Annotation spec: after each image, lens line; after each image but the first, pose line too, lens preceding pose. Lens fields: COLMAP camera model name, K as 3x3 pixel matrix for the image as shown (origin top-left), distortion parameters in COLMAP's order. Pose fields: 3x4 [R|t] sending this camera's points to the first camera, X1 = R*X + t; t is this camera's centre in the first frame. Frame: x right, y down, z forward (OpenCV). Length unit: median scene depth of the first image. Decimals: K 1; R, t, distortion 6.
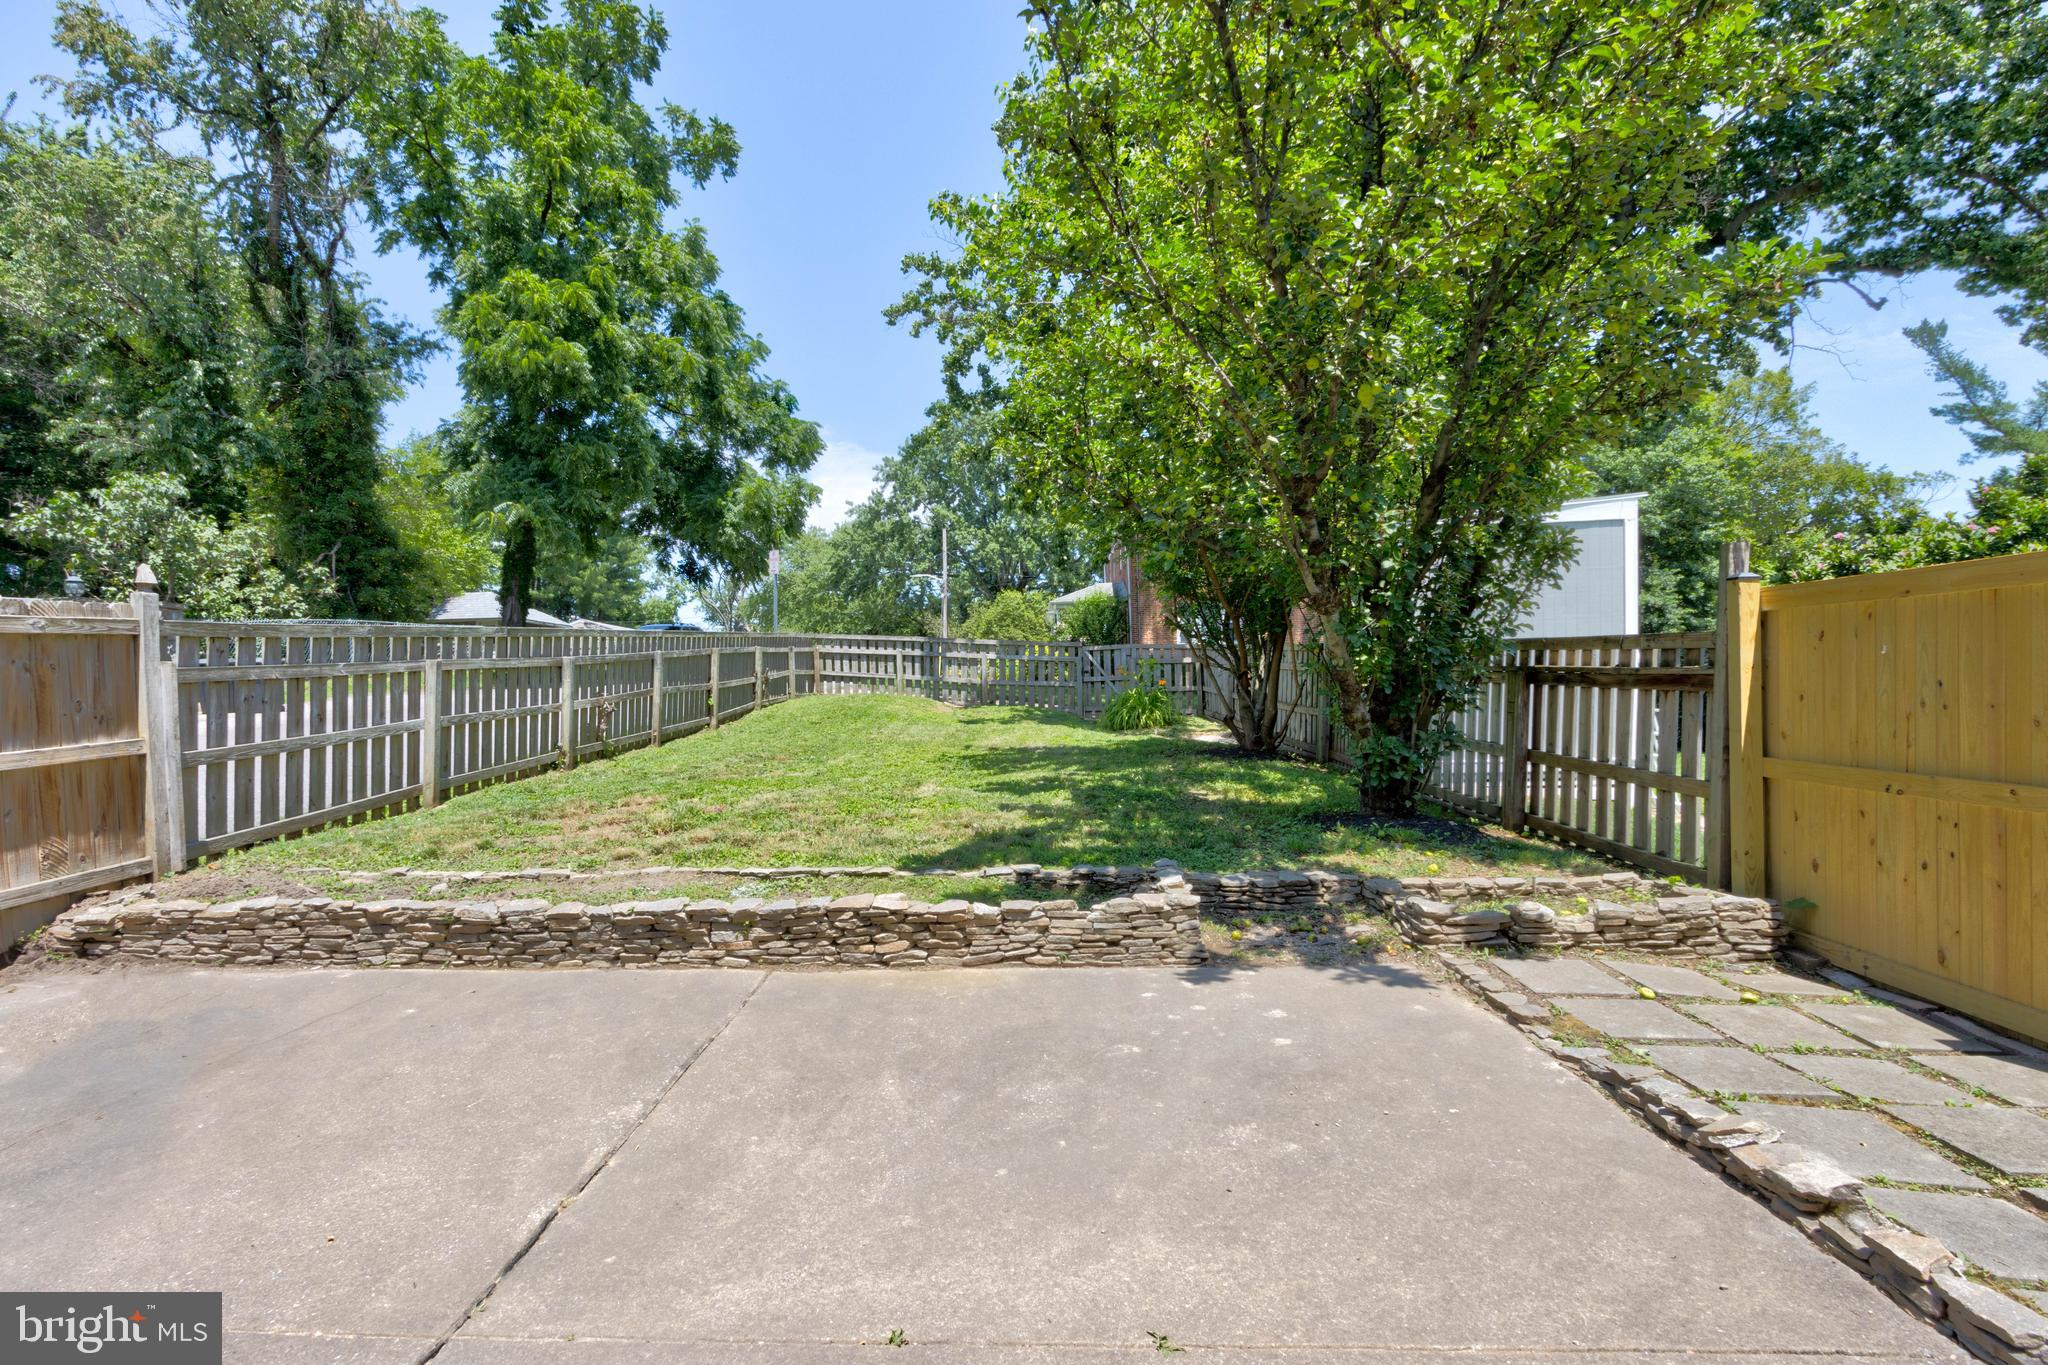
lens RADIAL K [[972.4, 0, 1001.8], [0, 972.4, 664.6], [0, 0, 1]] dist [0.004188, -0.000646]
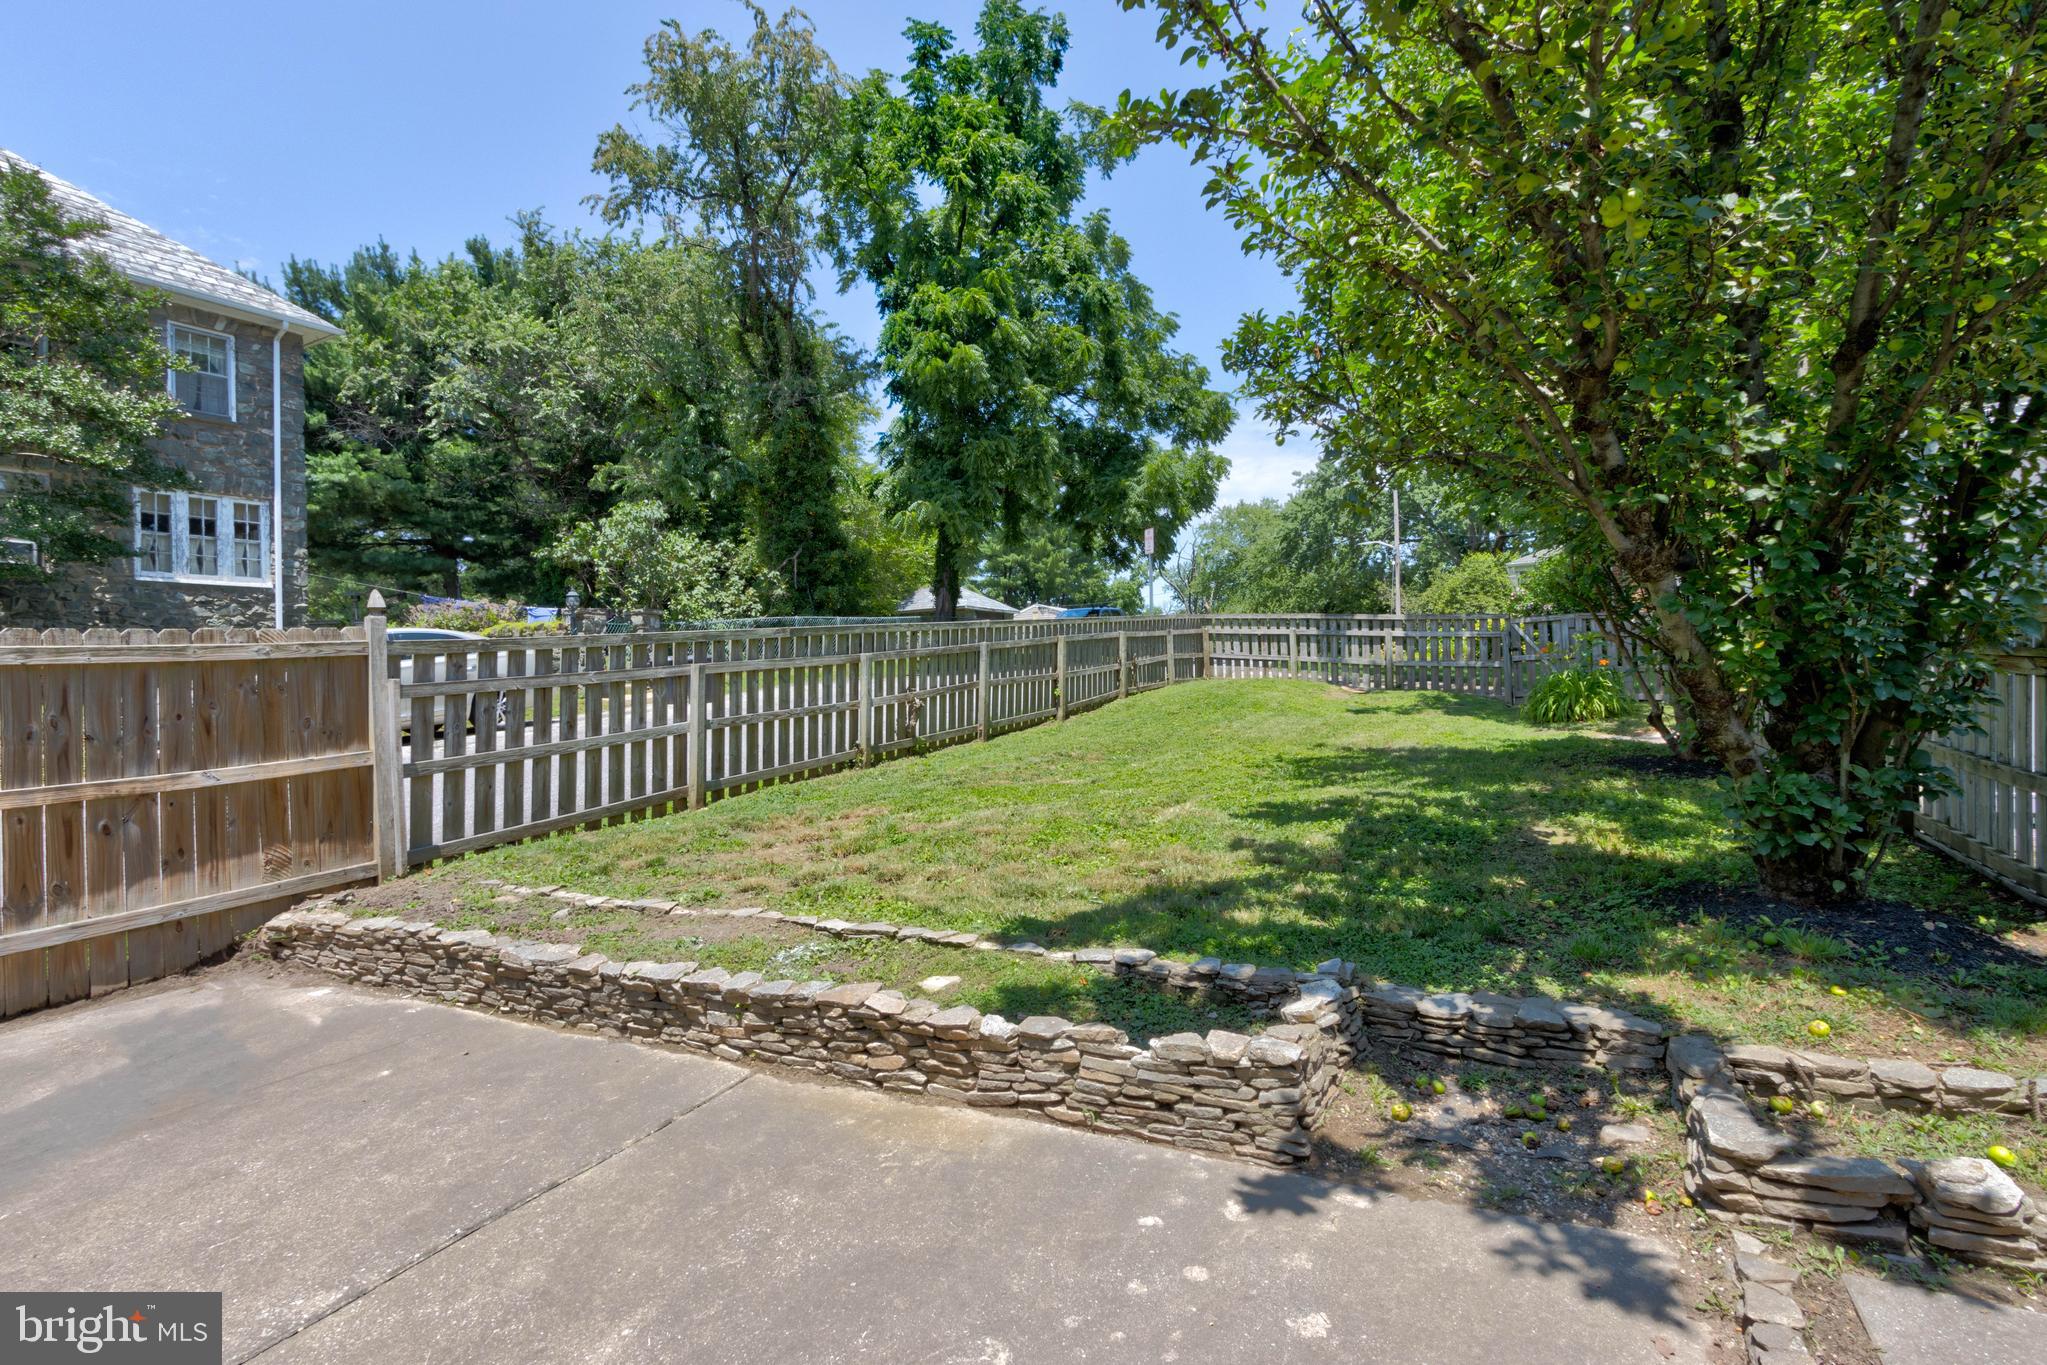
lens RADIAL K [[985.8, 0, 1073.9], [0, 985.8, 612.1], [0, 0, 1]] dist [0.010420, -0.004443]
pose [[0.918216, -0.035932, -0.394446, 0.318672], [0.025100, 0.999154, -0.032588, -0.026364], [0.395283, 0.020022, 0.918341, 0.337923]]
